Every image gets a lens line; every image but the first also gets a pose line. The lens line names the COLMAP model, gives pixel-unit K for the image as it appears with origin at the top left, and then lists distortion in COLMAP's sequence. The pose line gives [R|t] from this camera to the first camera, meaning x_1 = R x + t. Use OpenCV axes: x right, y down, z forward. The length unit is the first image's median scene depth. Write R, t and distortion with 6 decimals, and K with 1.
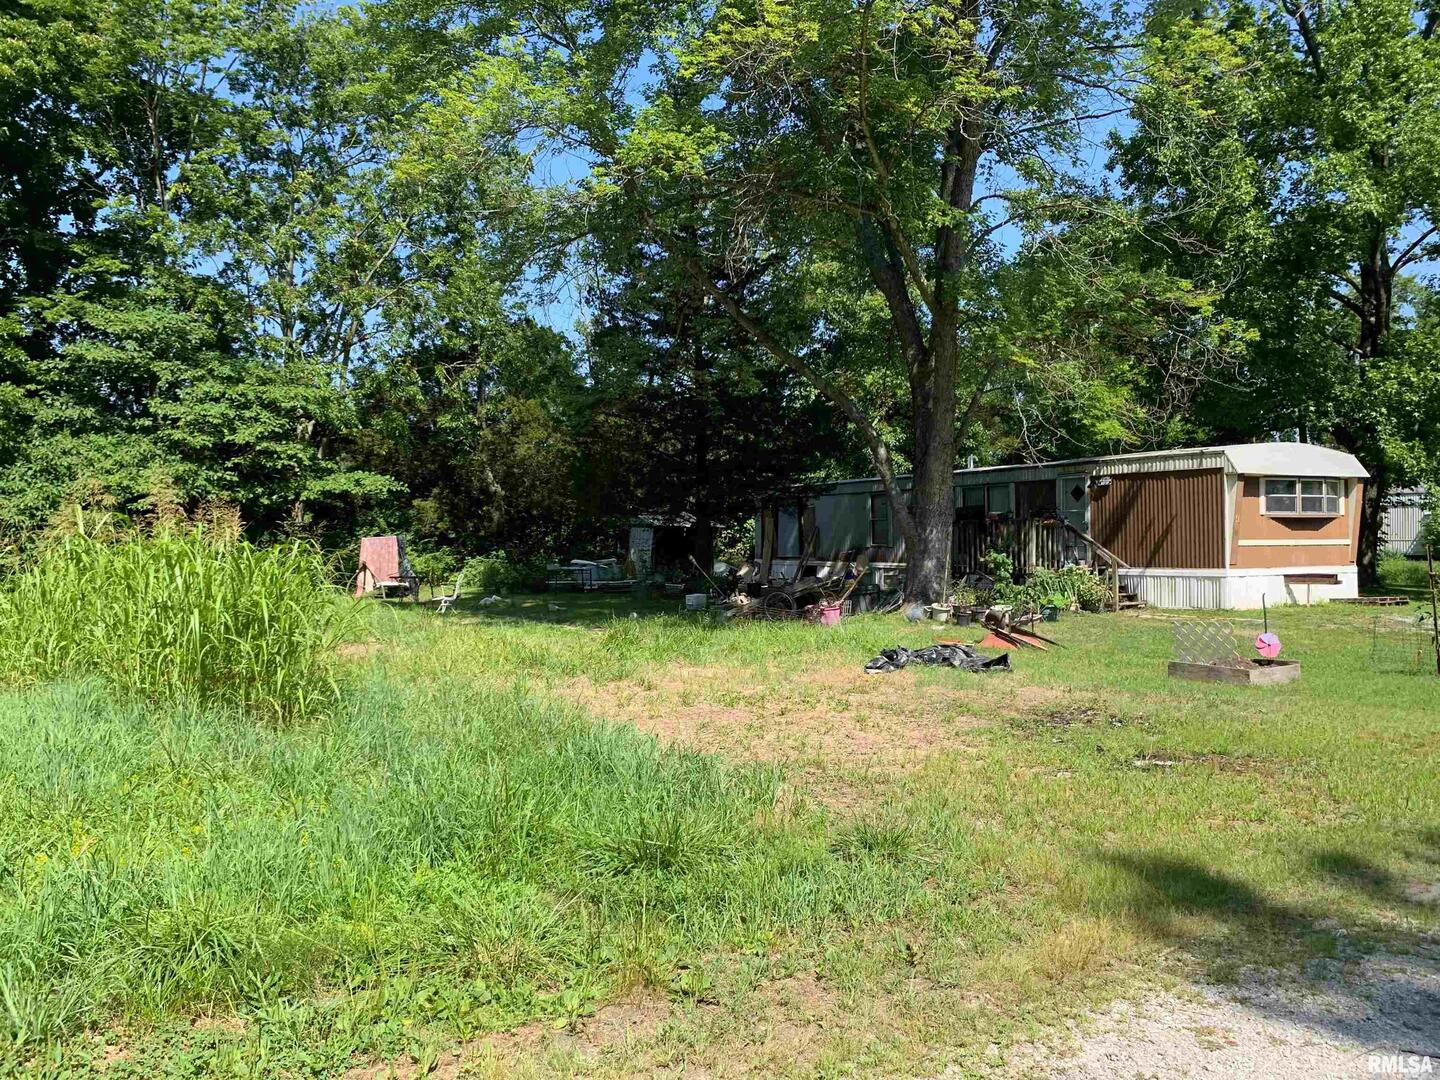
lens RADIAL K [[1097.5, 0, 712.2], [0, 1097.5, 540.7], [0, 0, 1]] dist [0.018824, -0.026055]
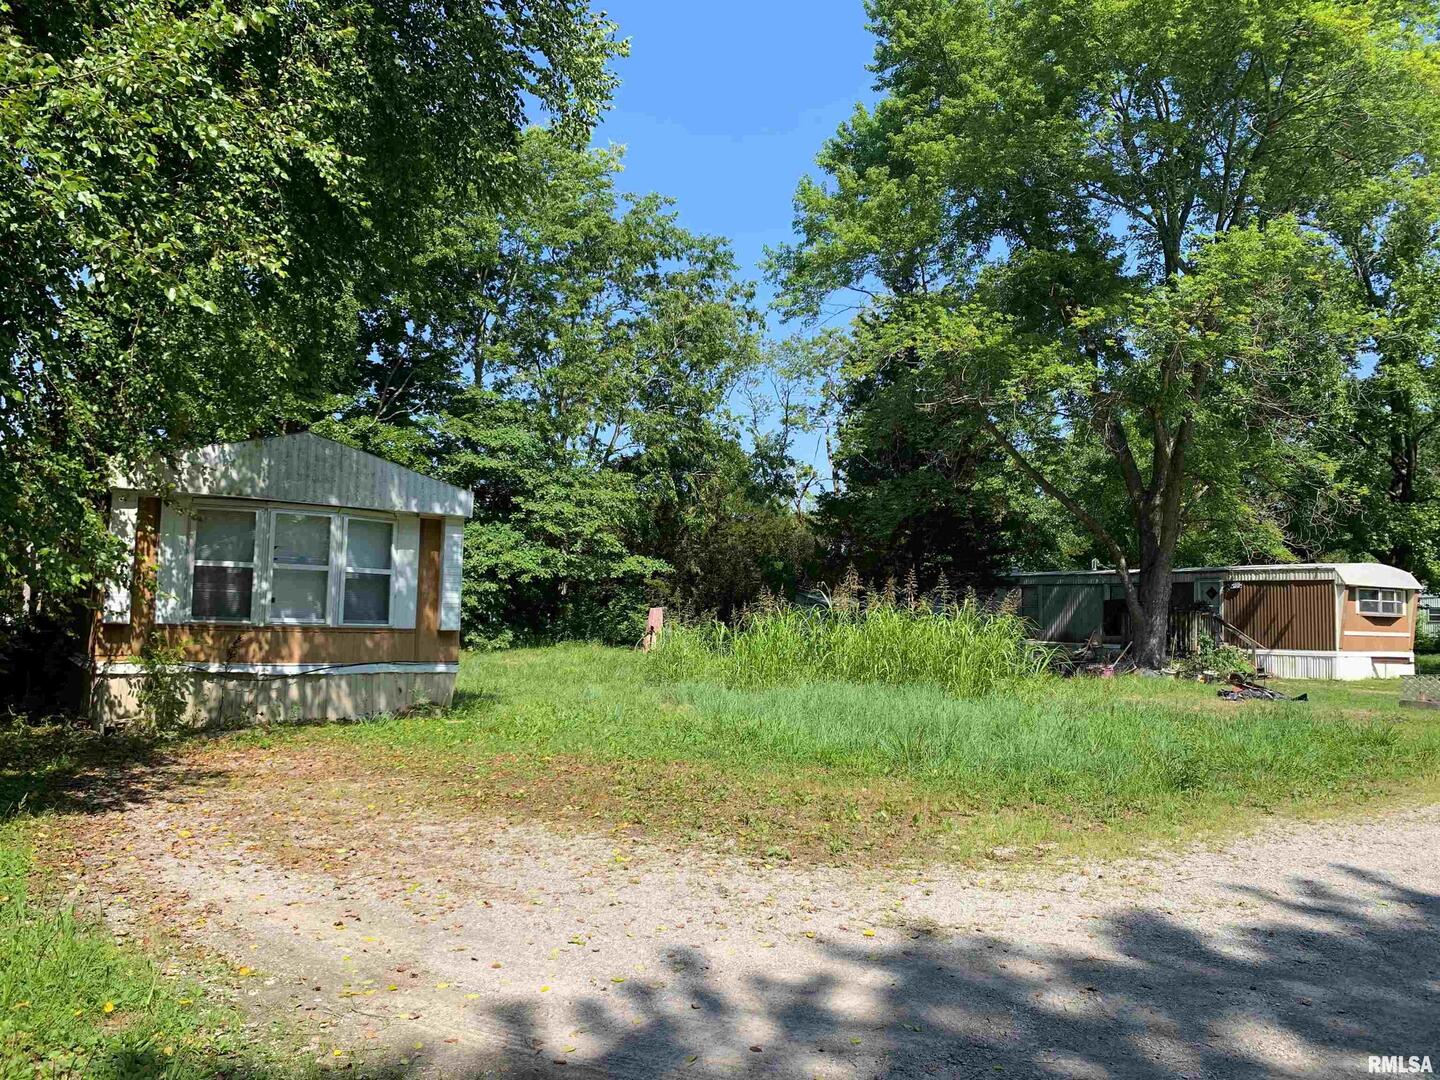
lens RADIAL K [[1097.5, 0, 712.3], [0, 1097.5, 551.2], [0, 0, 1]] dist [0.018824, -0.026055]
pose [[0.996914, 0.035139, 0.070200, -0.418913], [-0.030787, 0.997592, -0.062150, 0.009485], [-0.072215, 0.059797, 0.995595, -0.346866]]
